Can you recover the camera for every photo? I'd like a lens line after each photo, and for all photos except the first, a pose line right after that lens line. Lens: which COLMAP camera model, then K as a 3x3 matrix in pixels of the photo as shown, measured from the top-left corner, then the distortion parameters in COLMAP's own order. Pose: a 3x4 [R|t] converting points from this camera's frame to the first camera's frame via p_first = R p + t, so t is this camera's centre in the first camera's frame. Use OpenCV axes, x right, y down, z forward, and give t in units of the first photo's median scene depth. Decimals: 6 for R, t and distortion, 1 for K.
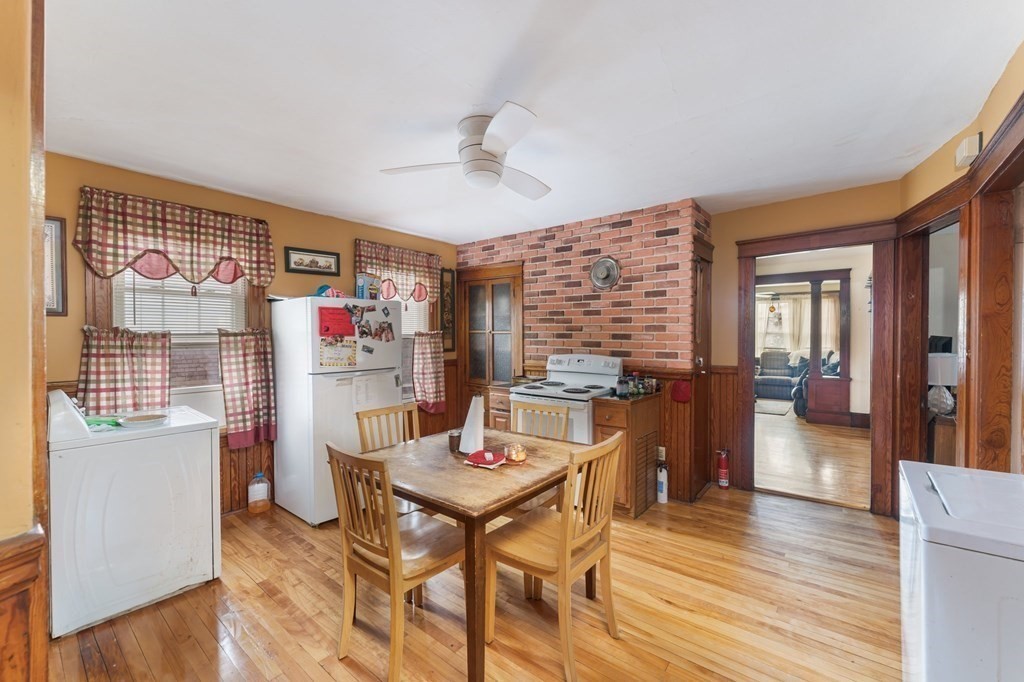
lens RADIAL K [[420.7, 0, 514.4], [0, 420.7, 338.1], [0, 0, 1]] dist [-0.001002, -0.000307]
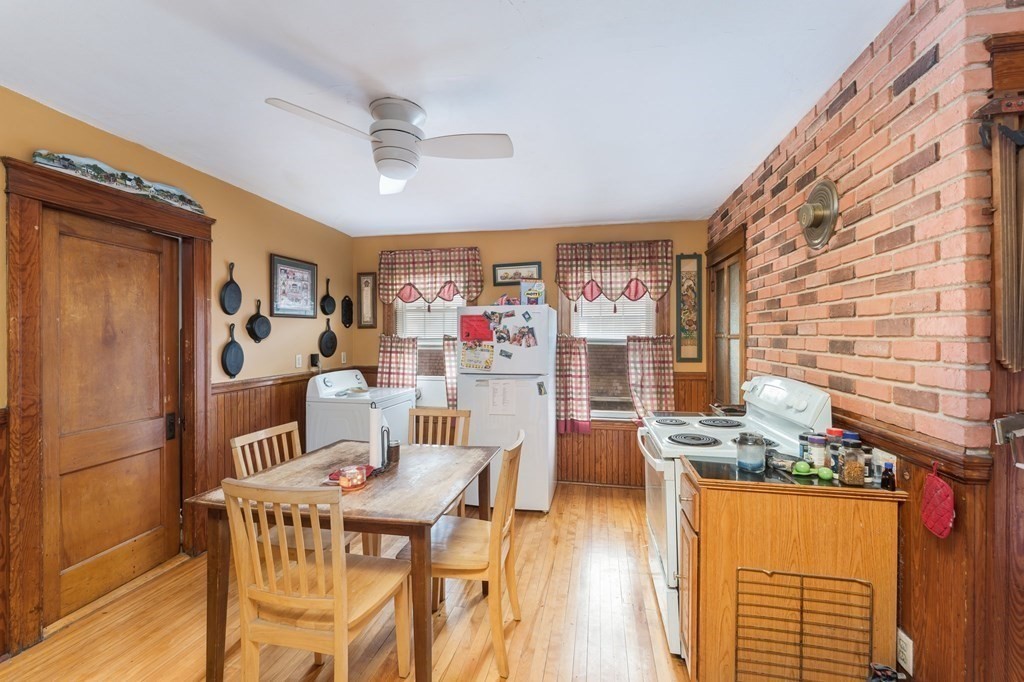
lens RADIAL K [[420.7, 0, 514.4], [0, 420.7, 338.1], [0, 0, 1]] dist [-0.001002, -0.000307]
pose [[0.458758, 0.002023, -0.888559, 0.570899], [-0.008487, 0.999962, -0.002105, -0.010159], [0.888521, 0.008507, 0.458758, 0.547008]]
